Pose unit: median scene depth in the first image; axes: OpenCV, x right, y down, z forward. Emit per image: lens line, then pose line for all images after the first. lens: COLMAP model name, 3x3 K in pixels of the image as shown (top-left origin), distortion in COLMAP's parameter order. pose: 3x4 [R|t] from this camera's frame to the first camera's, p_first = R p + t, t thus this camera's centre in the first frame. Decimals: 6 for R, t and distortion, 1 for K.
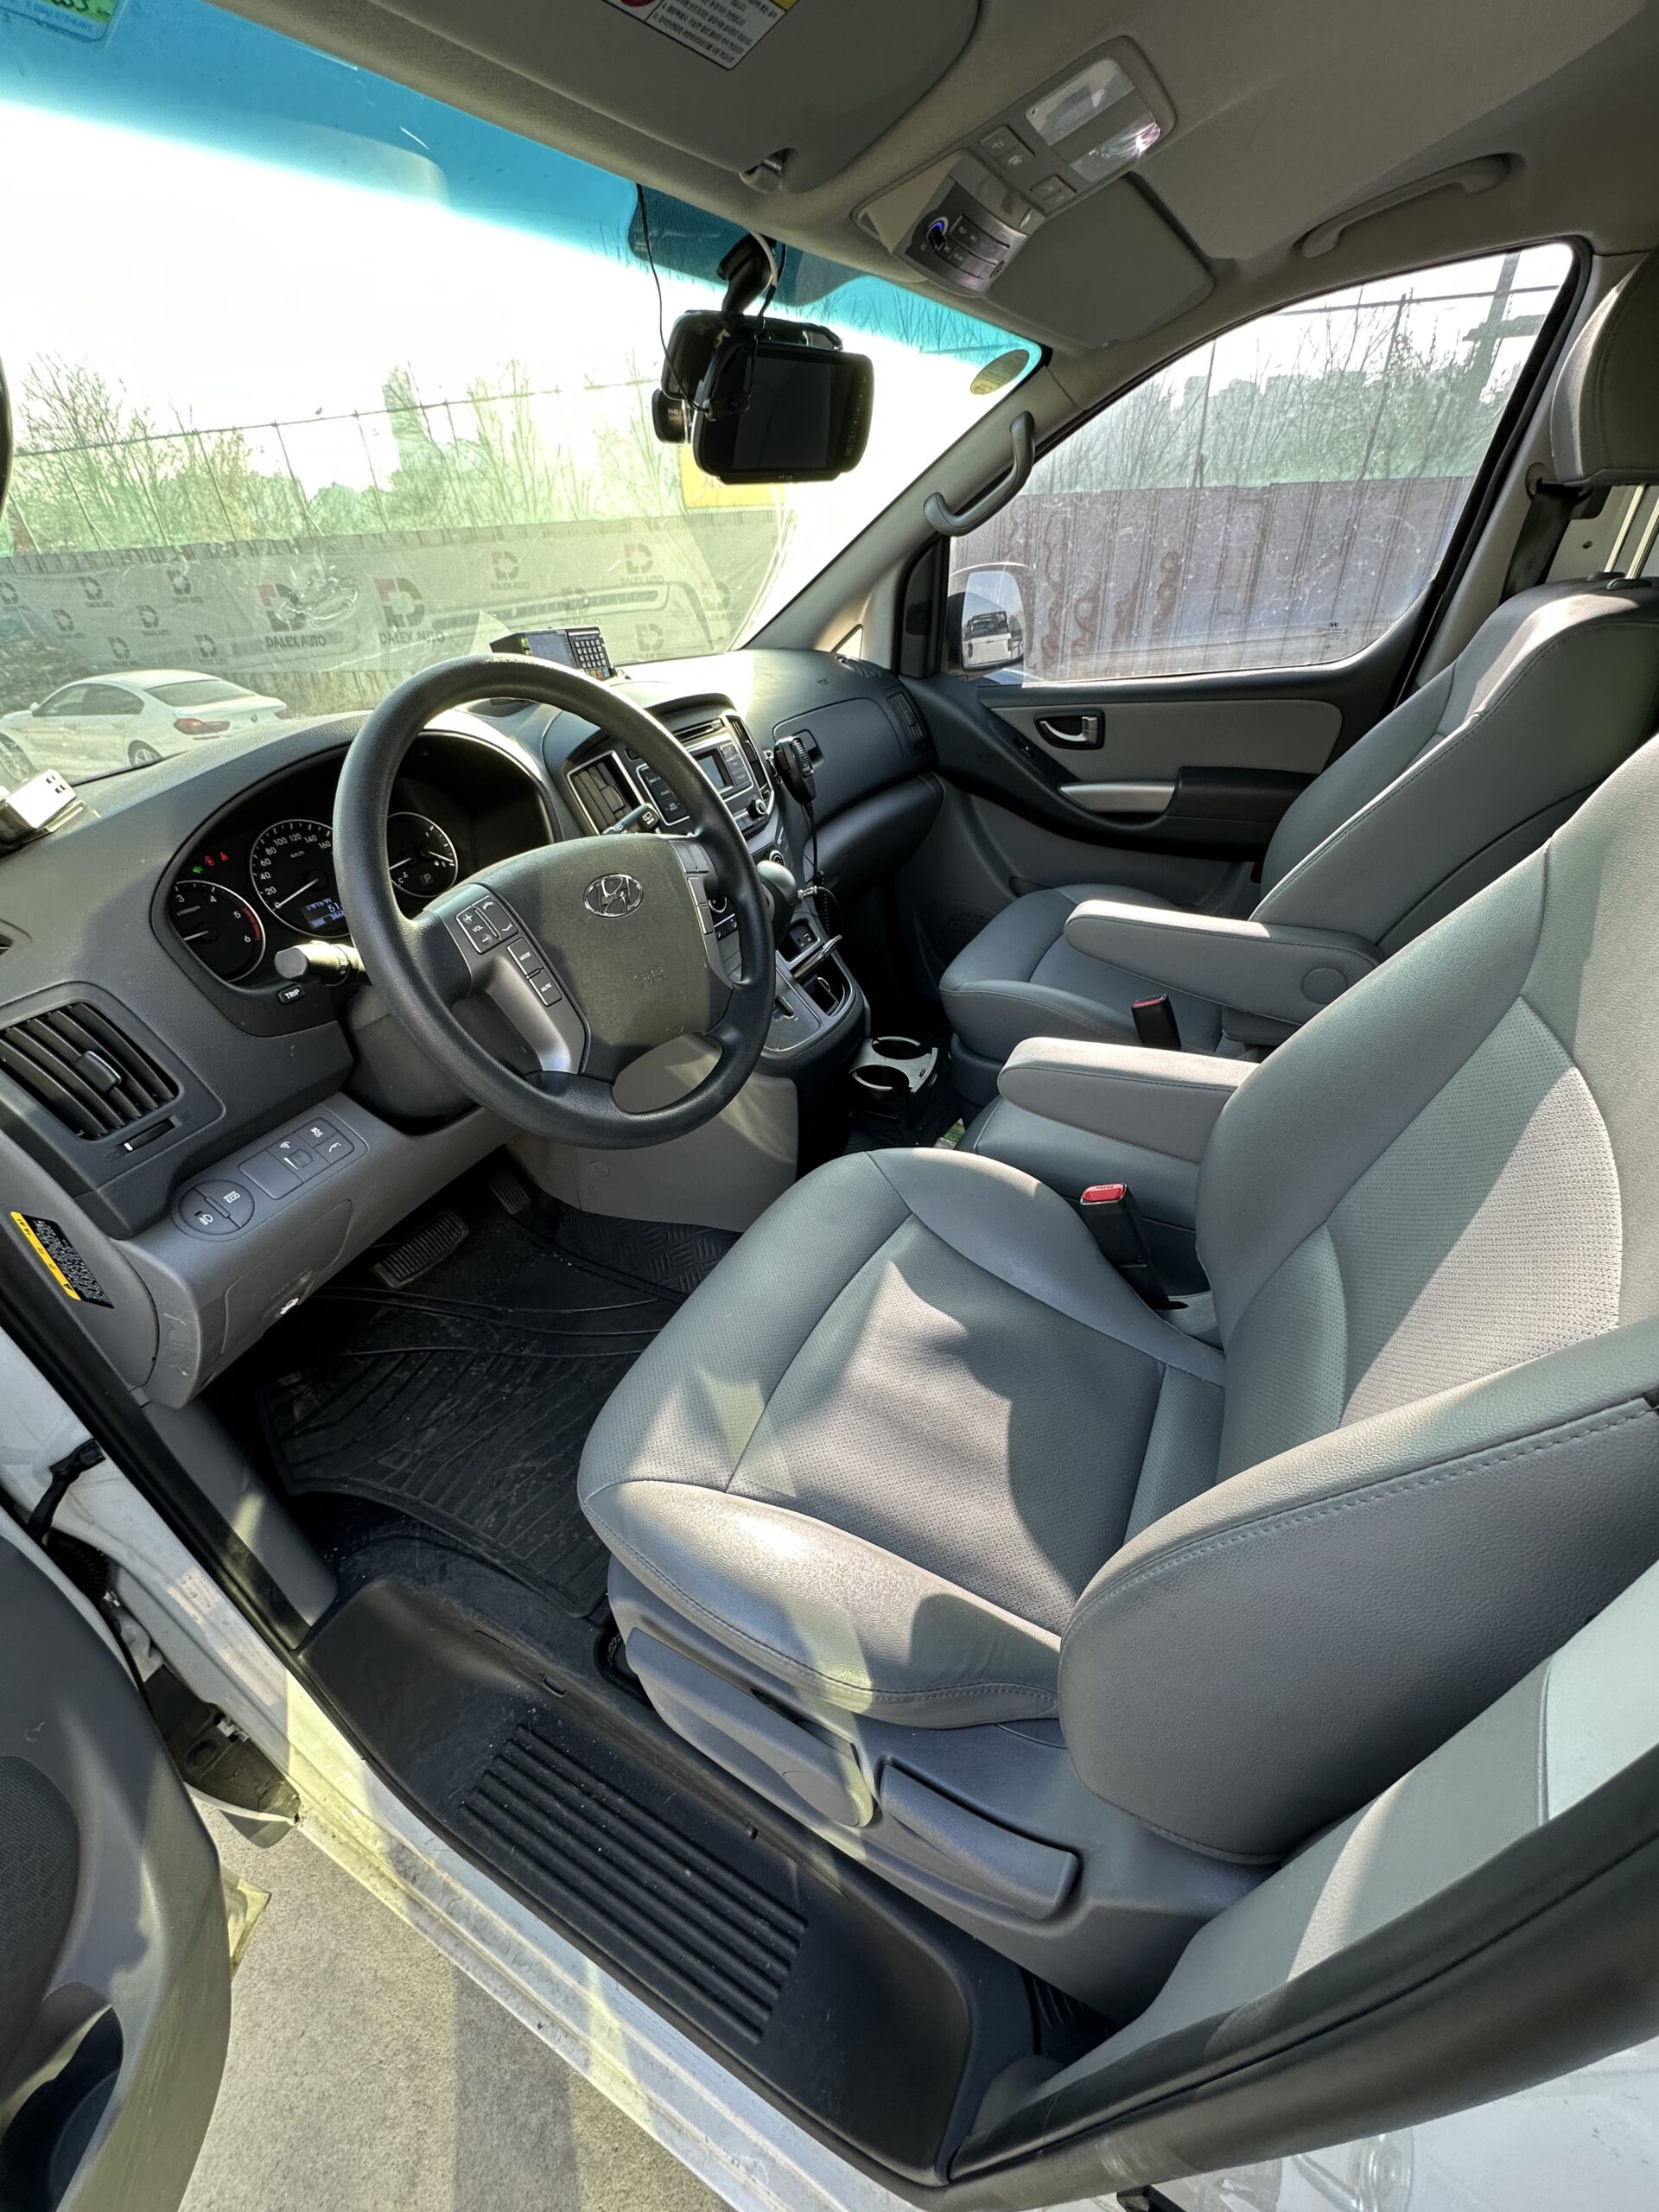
lens RADIAL K [[888.1, 0, 837.5], [0, 888.1, 1101.7], [0, 0, 1]] dist [-0.002617, 0.000193]
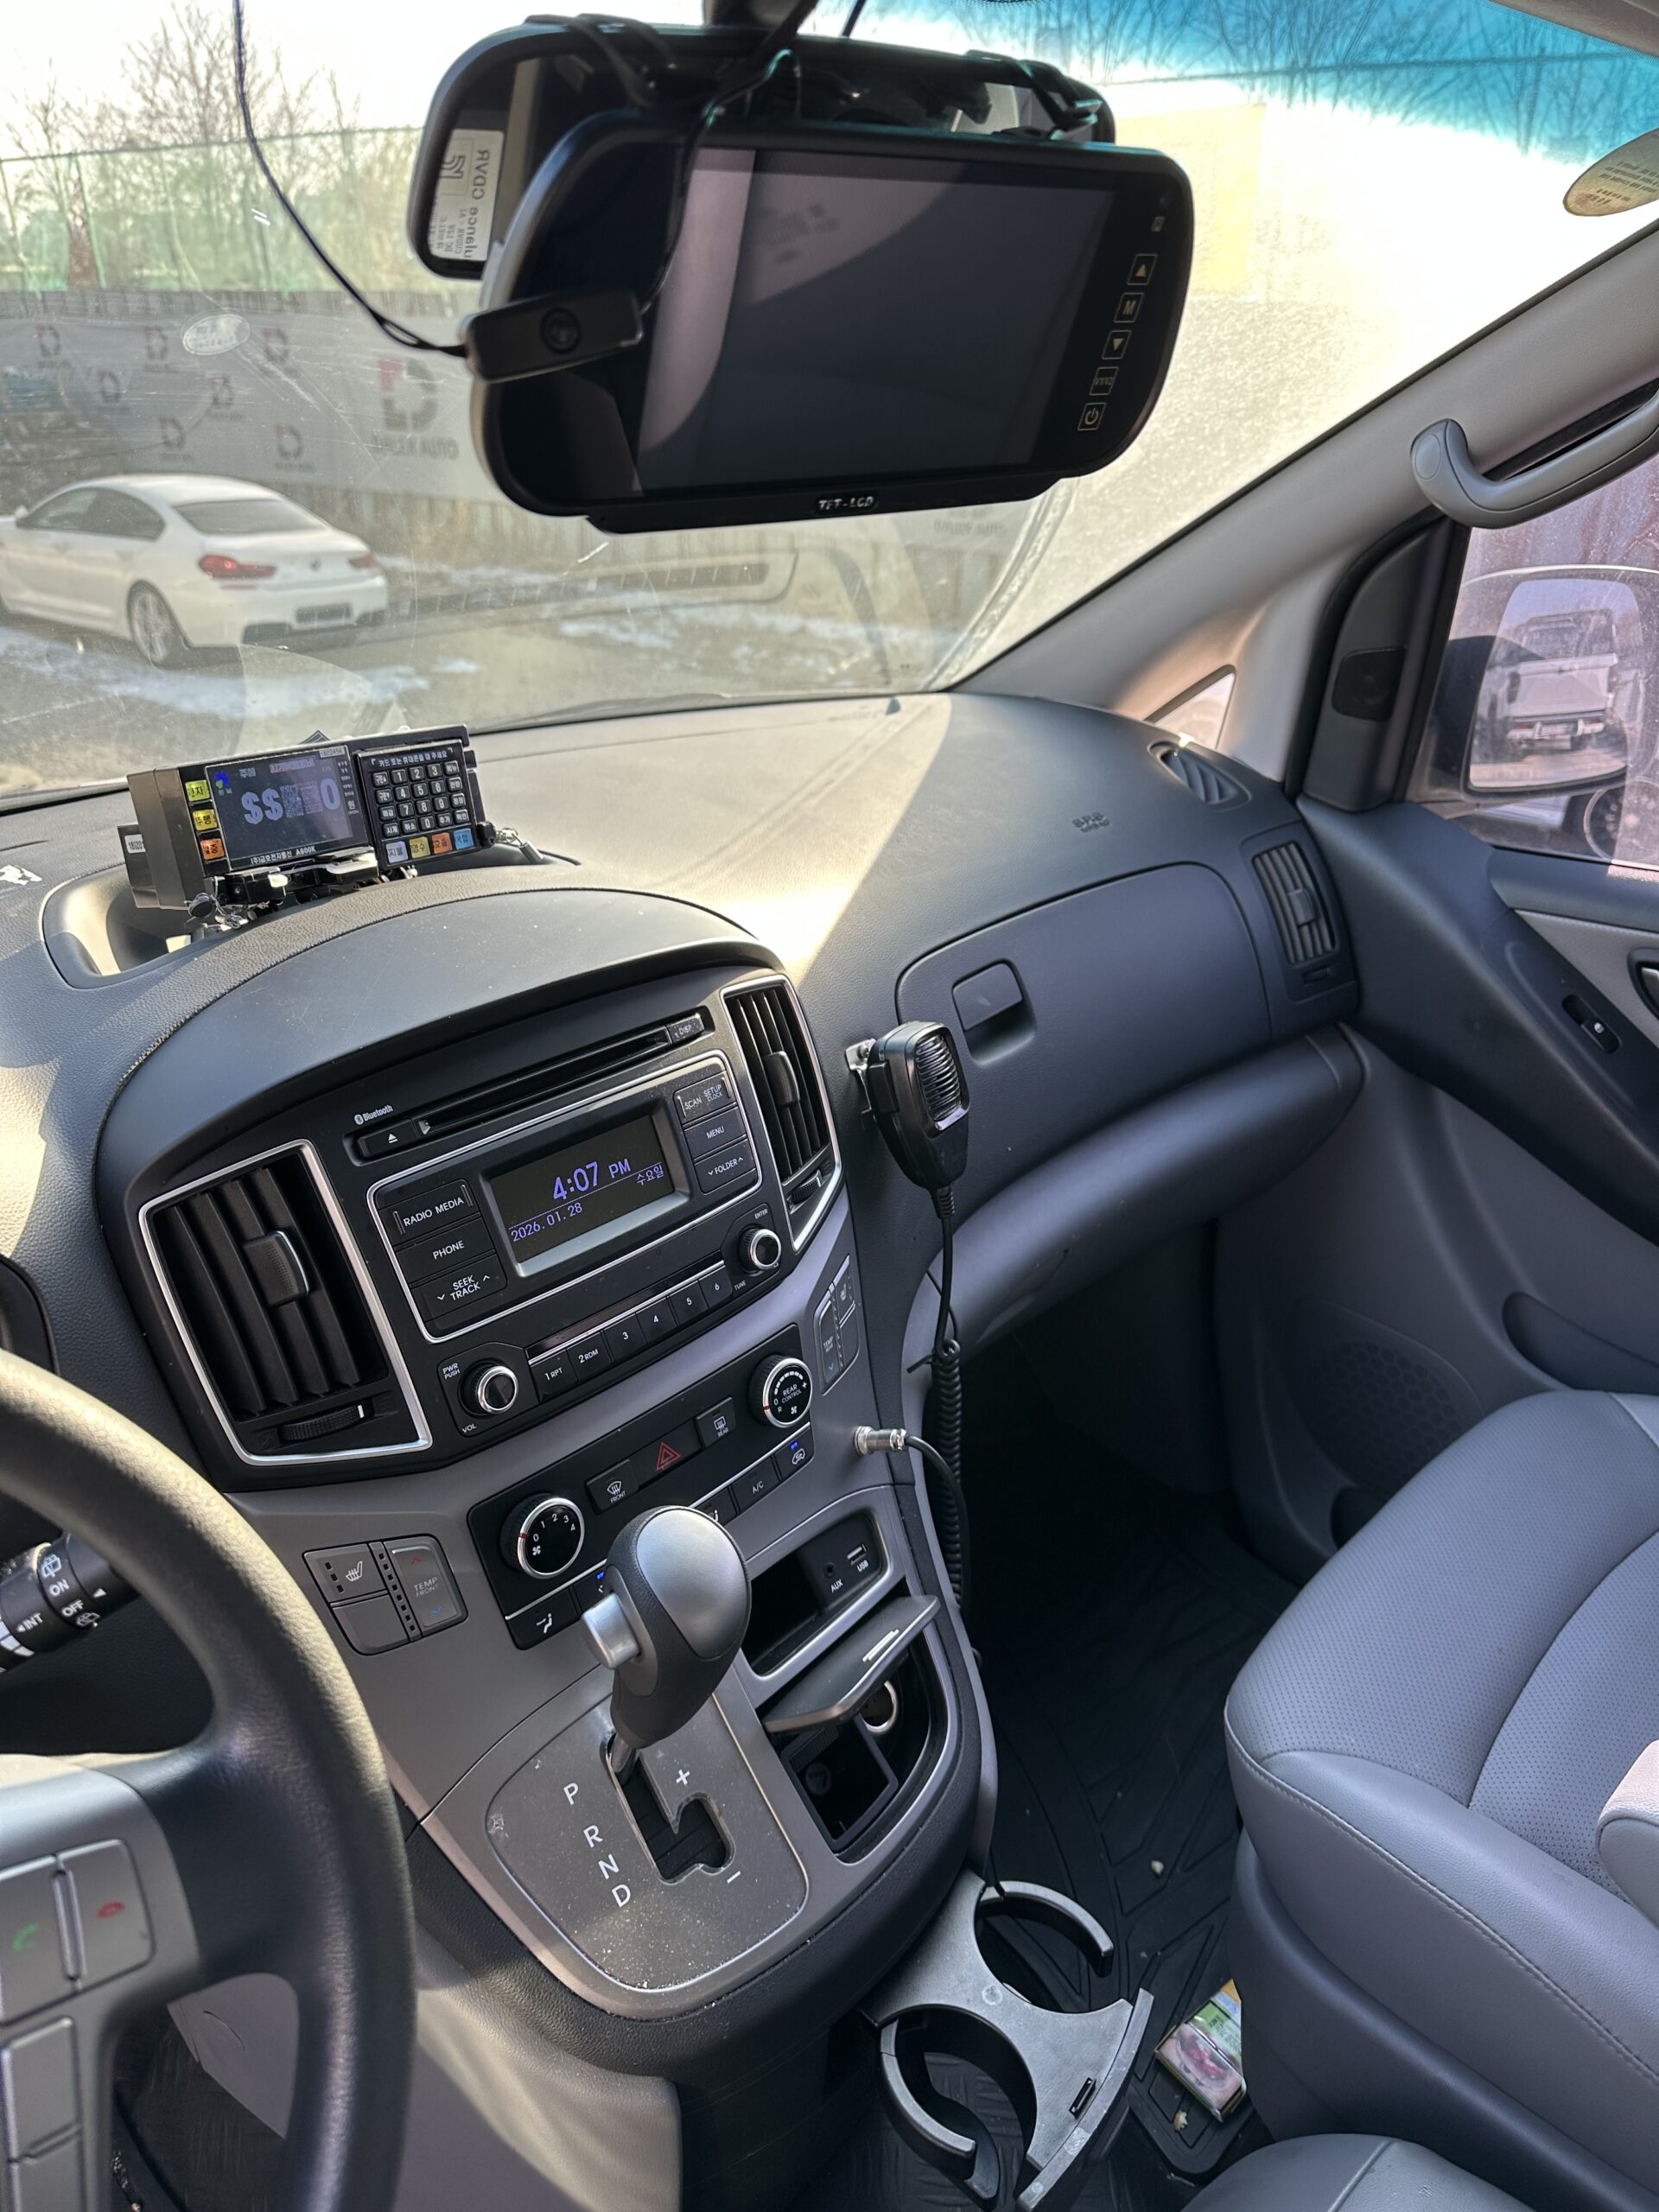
lens RADIAL K [[1575.2, 0, 829.5], [0, 1575.2, 1106.0], [0, 0, 1]] dist [0.075891, -0.094735]
pose [[0.957557, 0.173654, -0.230061, 0.069378], [-0.197504, 0.976620, -0.084880, -0.293005], [0.209942, 0.126716, 0.969468, 0.310419]]
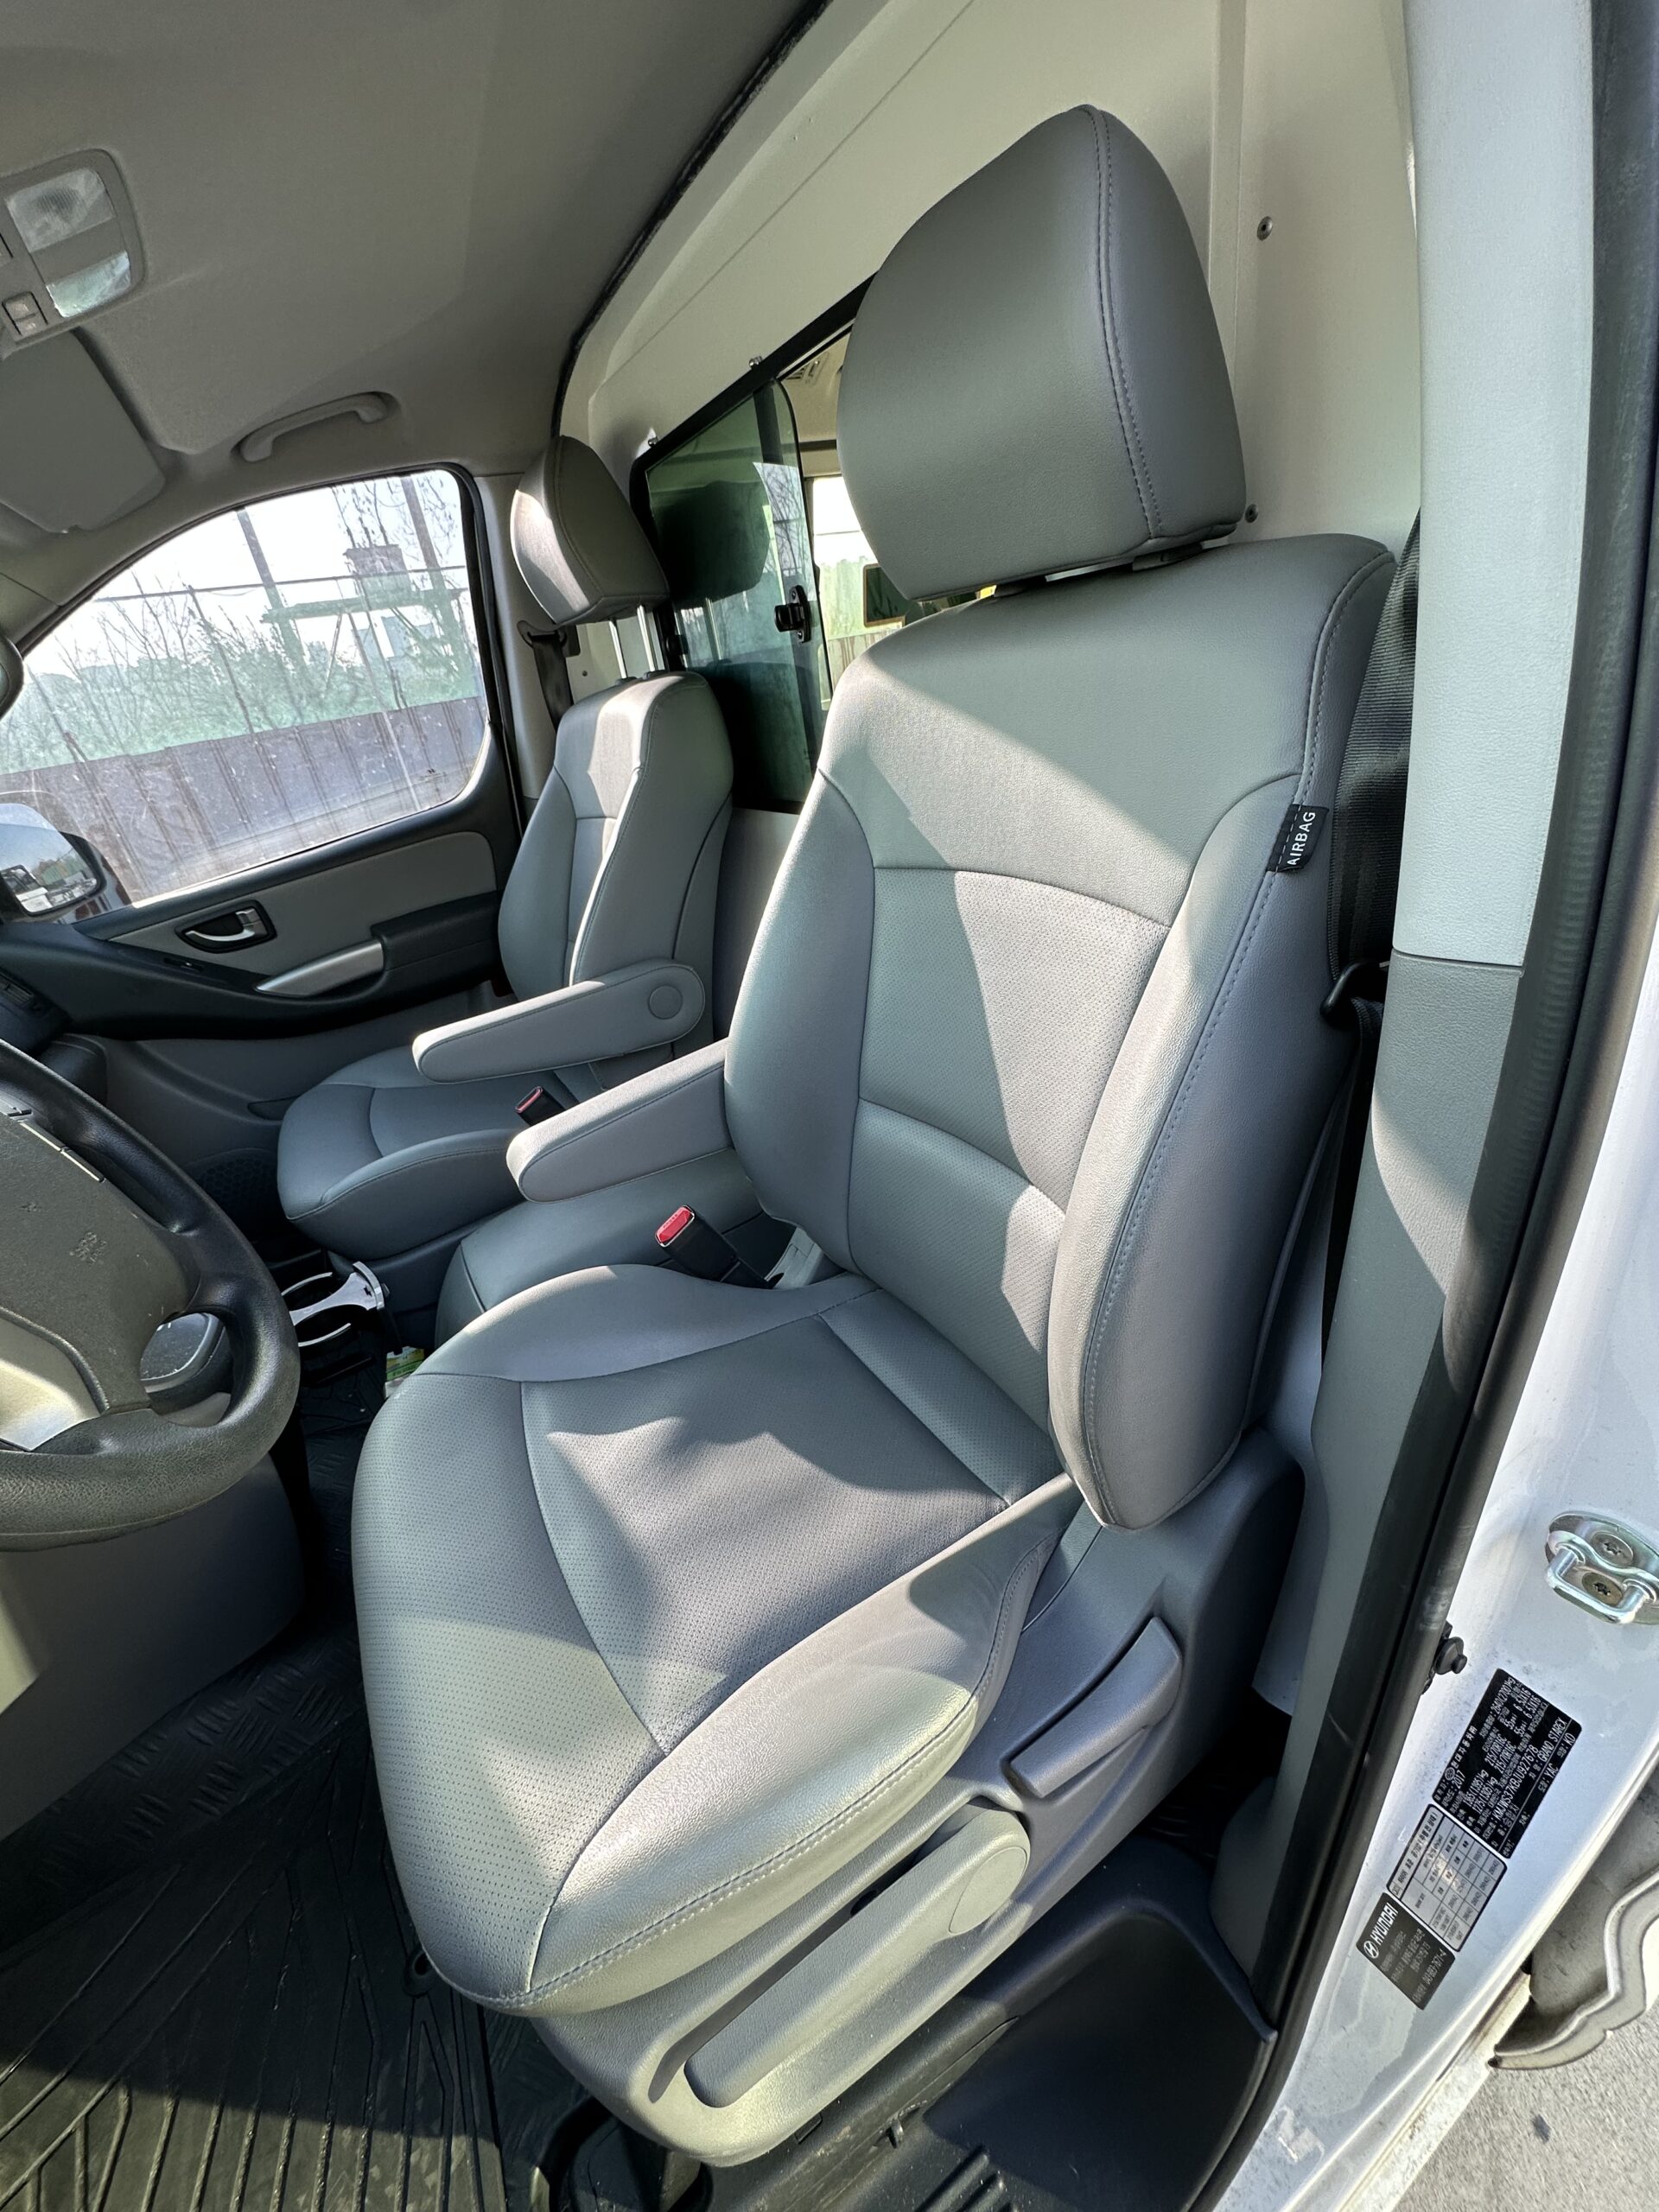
lens RADIAL K [[881.5, 0, 827.9], [0, 881.5, 1102.1], [0, 0, 1]] dist [-0.001273, 0.000337]
pose [[0.524821, -0.430566, 0.734286, -0.181861], [0.579005, 0.812900, 0.062827, 0.018982], [-0.623952, 0.392182, 0.675927, 0.113236]]
